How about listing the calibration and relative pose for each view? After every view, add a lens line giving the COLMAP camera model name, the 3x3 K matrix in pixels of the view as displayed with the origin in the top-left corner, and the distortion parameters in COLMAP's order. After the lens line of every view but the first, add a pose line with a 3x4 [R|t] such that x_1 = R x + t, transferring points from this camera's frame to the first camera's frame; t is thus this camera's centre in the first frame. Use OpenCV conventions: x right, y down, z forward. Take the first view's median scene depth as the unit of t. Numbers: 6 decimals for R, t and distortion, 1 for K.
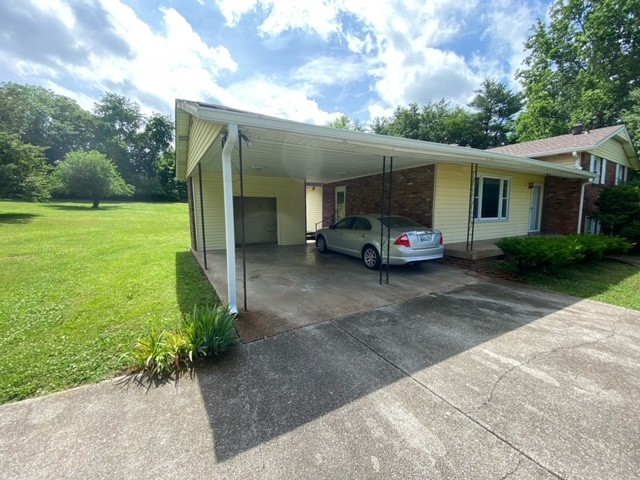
lens RADIAL K [[258.1, 0, 321.7], [0, 258.1, 242.2], [0, 0, 1]] dist [0.001330, -0.012584]
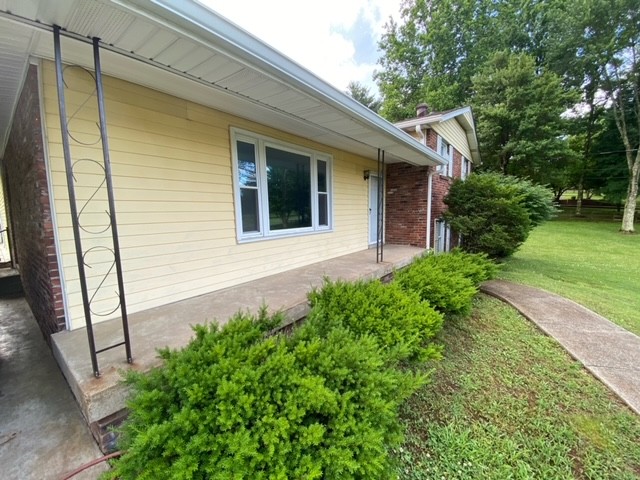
lens RADIAL K [[261.3, 0, 319.4], [0, 261.3, 242.9], [0, 0, 1]] dist [0.037510, -0.030928]
pose [[0.922957, -0.055431, 0.380890, 0.146517], [0.057582, 0.998324, 0.005756, -0.019170], [-0.380571, 0.016620, 0.924603, 0.142776]]
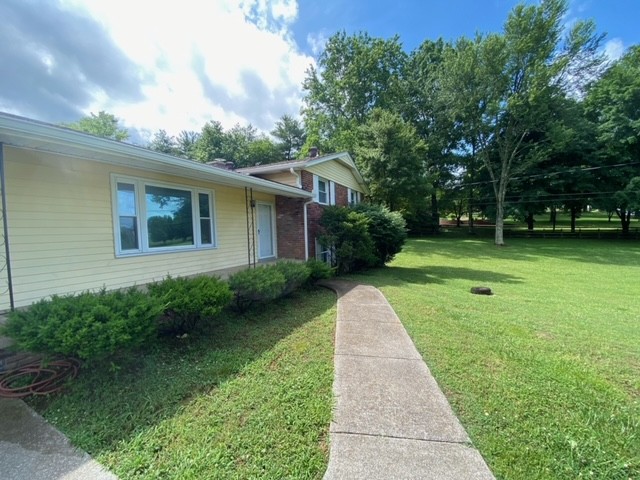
lens RADIAL K [[261.3, 0, 319.4], [0, 261.3, 242.9], [0, 0, 1]] dist [0.037510, -0.030928]
pose [[0.826794, -0.043138, 0.560849, 0.171521], [0.092075, 0.993986, -0.059281, -0.007894], [-0.554918, 0.100653, 0.825793, 0.063026]]
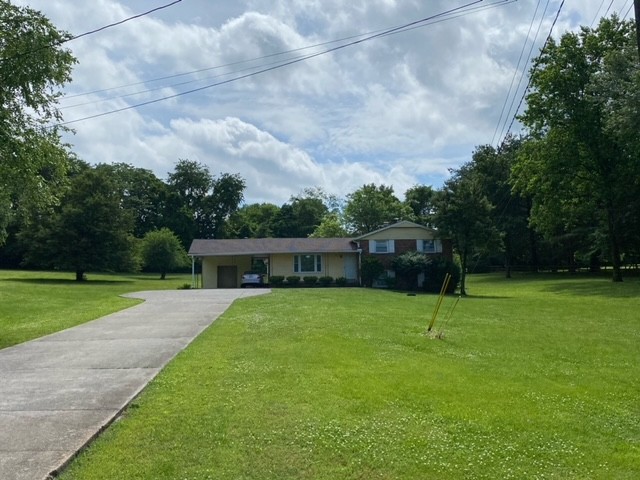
lens RADIAL K [[492.1, 0, 318.8], [0, 492.1, 232.8], [0, 0, 1]] dist [0.076171, -0.091317]
pose [[0.921970, -0.061590, -0.382331, 0.727875], [-0.026818, 0.974748, -0.221693, 0.162169], [0.386331, 0.214648, 0.897037, -0.892787]]
